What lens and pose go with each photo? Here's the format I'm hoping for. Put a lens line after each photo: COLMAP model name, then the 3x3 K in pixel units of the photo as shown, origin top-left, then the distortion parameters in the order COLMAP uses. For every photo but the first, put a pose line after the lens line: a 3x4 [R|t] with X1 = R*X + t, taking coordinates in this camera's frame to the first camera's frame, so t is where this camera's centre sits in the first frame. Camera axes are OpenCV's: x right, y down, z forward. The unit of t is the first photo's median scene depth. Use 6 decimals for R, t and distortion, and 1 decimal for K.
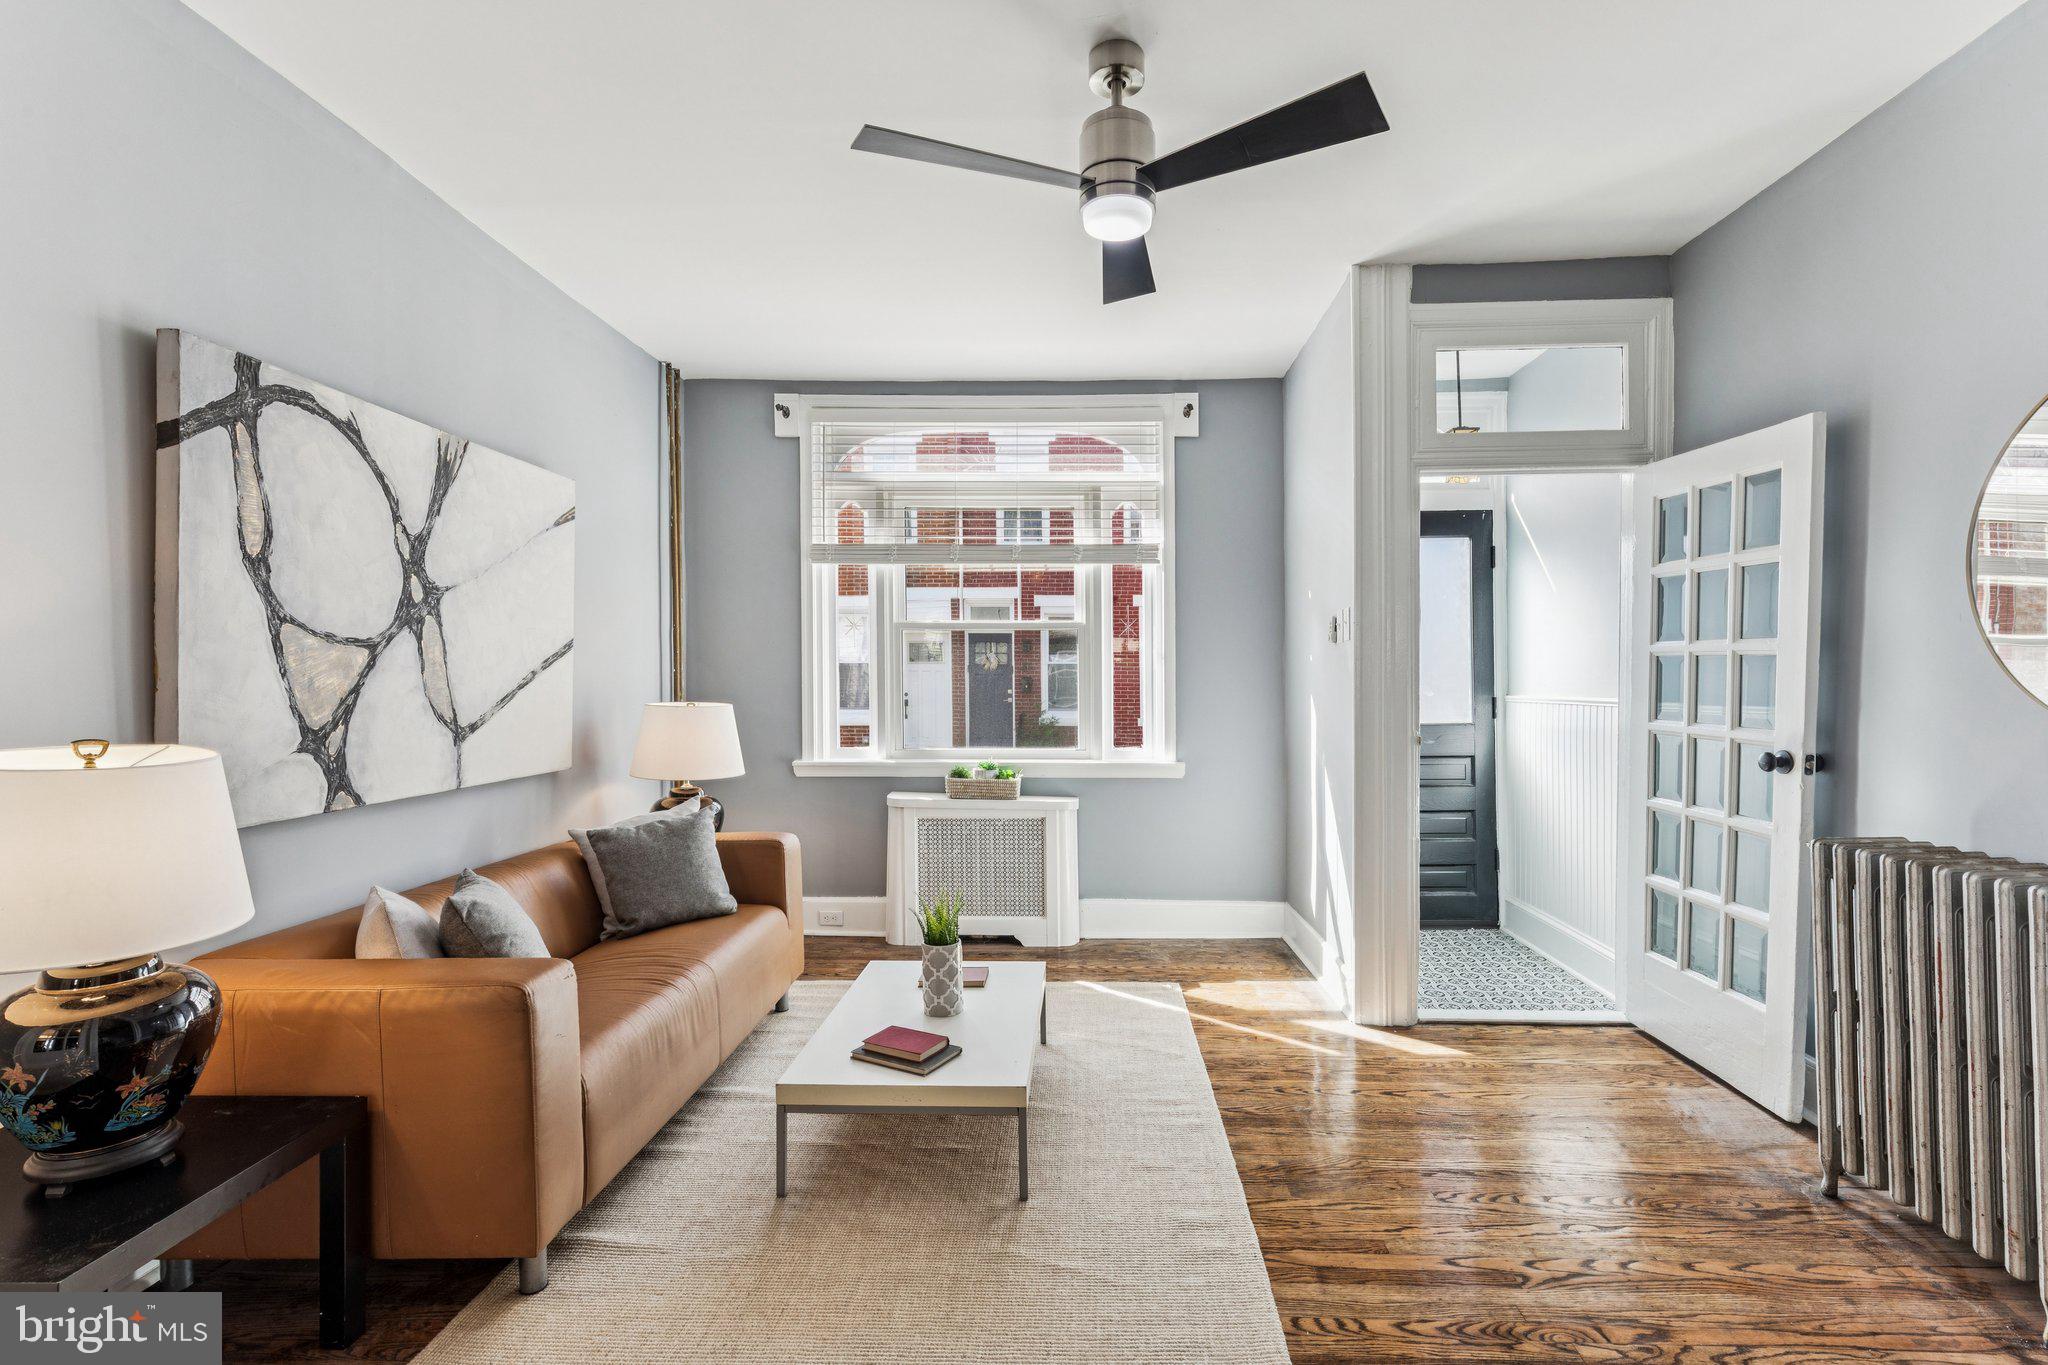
lens RADIAL K [[925.8, 0, 1030.5], [0, 925.8, 685.6], [0, 0, 1]] dist [-0.001229, -0.000378]
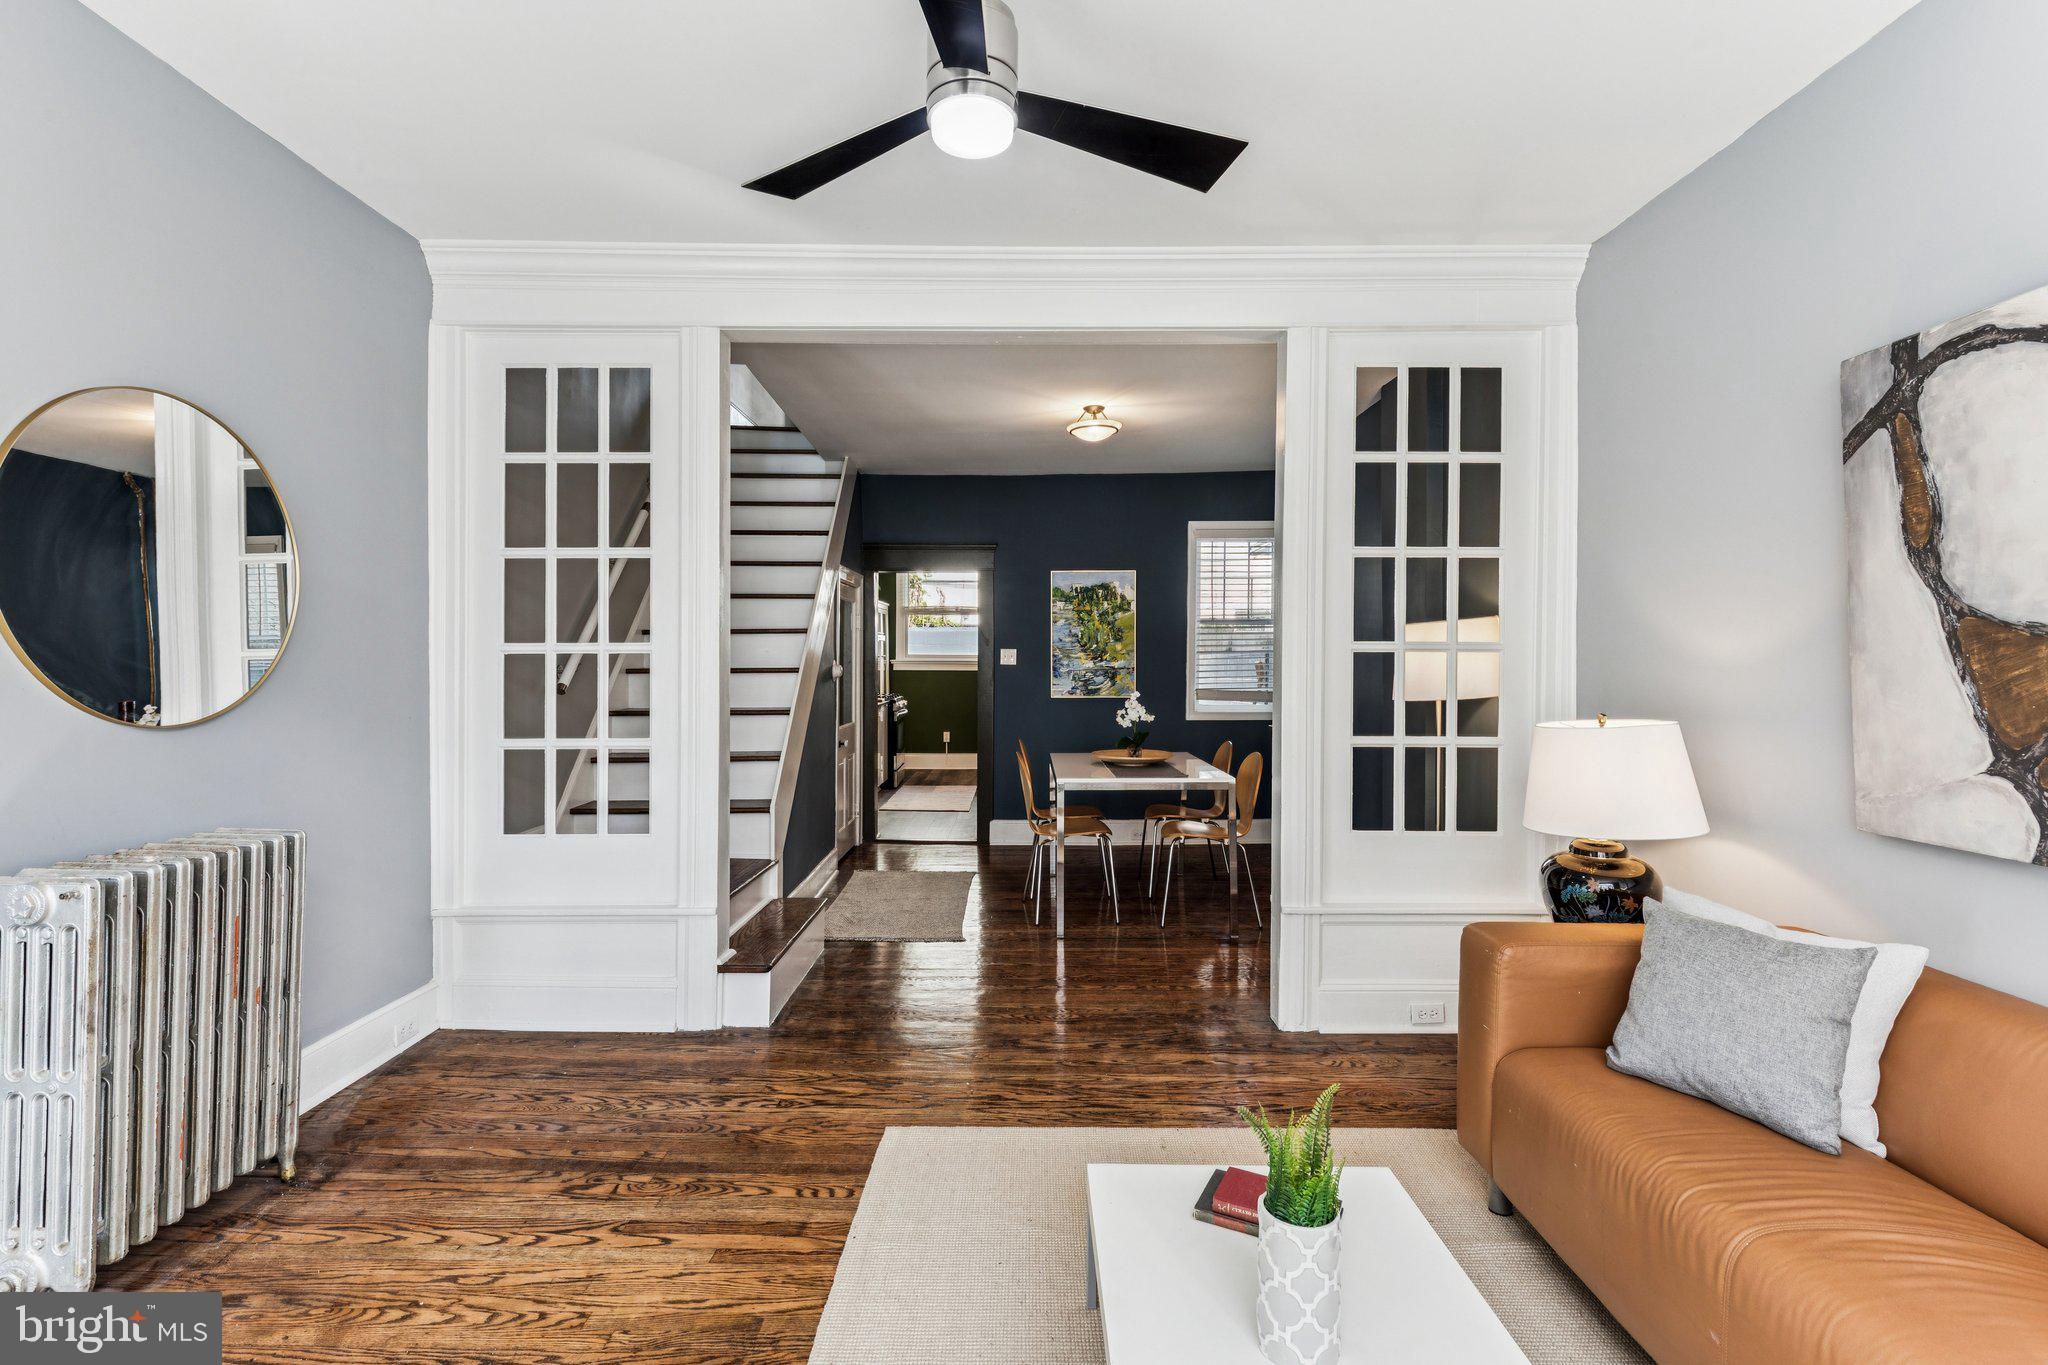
lens RADIAL K [[942.7, 0, 1014.2], [0, 942.7, 664.8], [0, 0, 1]] dist [0.002099, -0.000823]
pose [[-0.998889, -0.000045, -0.047118, 0.082614], [-0.000387, 0.999974, 0.007250, -0.024922], [0.047116, 0.007260, -0.998863, 1.527641]]
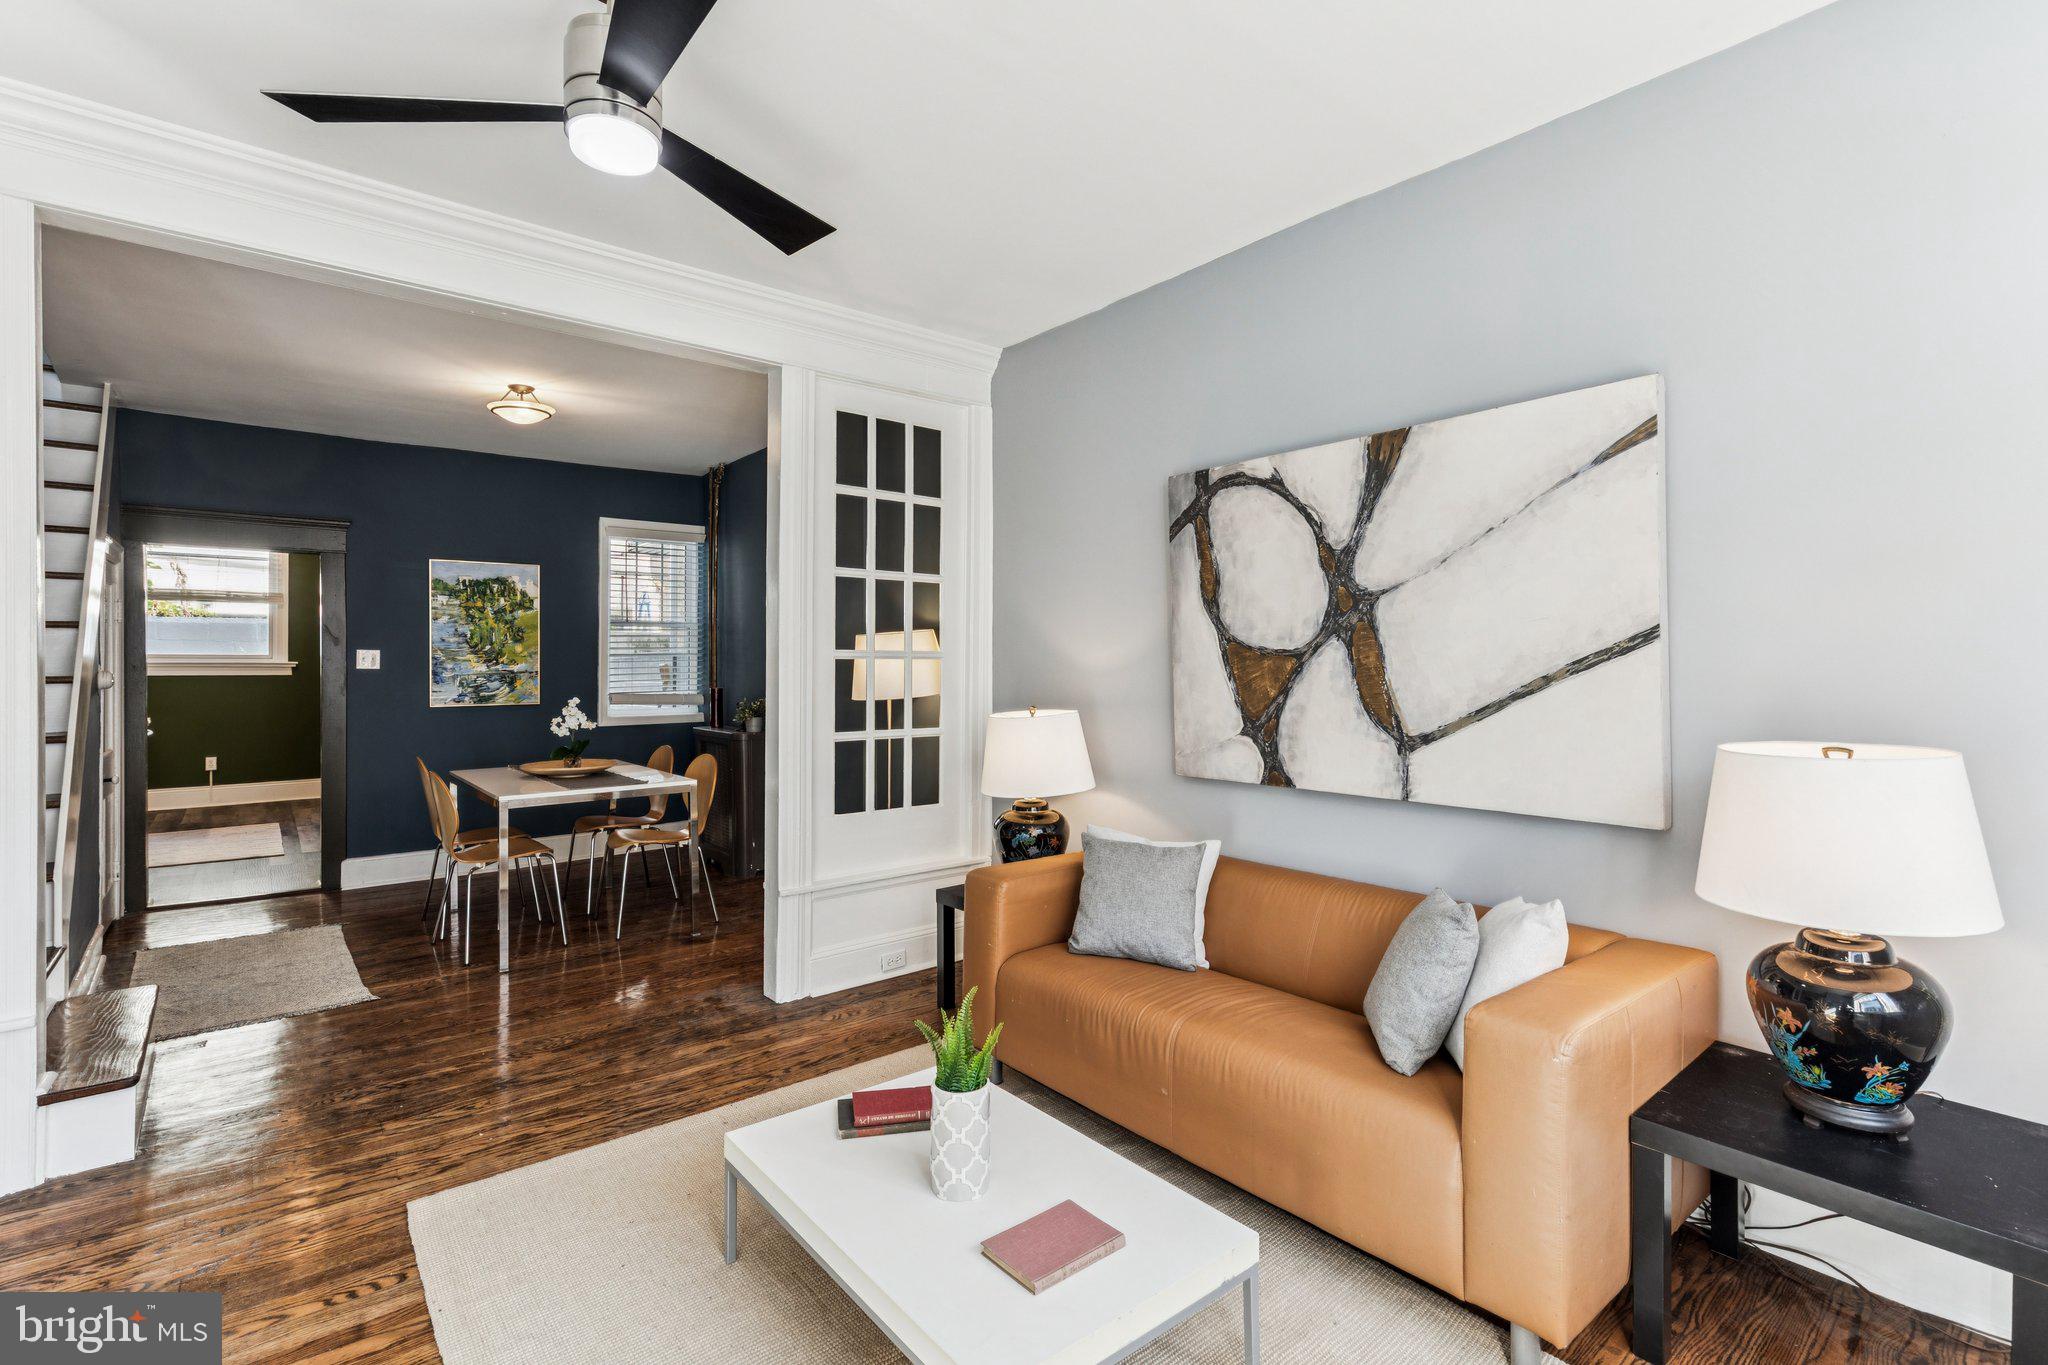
lens RADIAL K [[947.6, 0, 1048.4], [0, 947.6, 666.5], [0, 0, 1]] dist [-0.001954, -0.000555]
pose [[-0.727328, 0.003532, -0.686281, 0.331739], [-0.003126, 0.999959, 0.008460, -0.035012], [0.686283, 0.008299, -0.727288, 1.568260]]
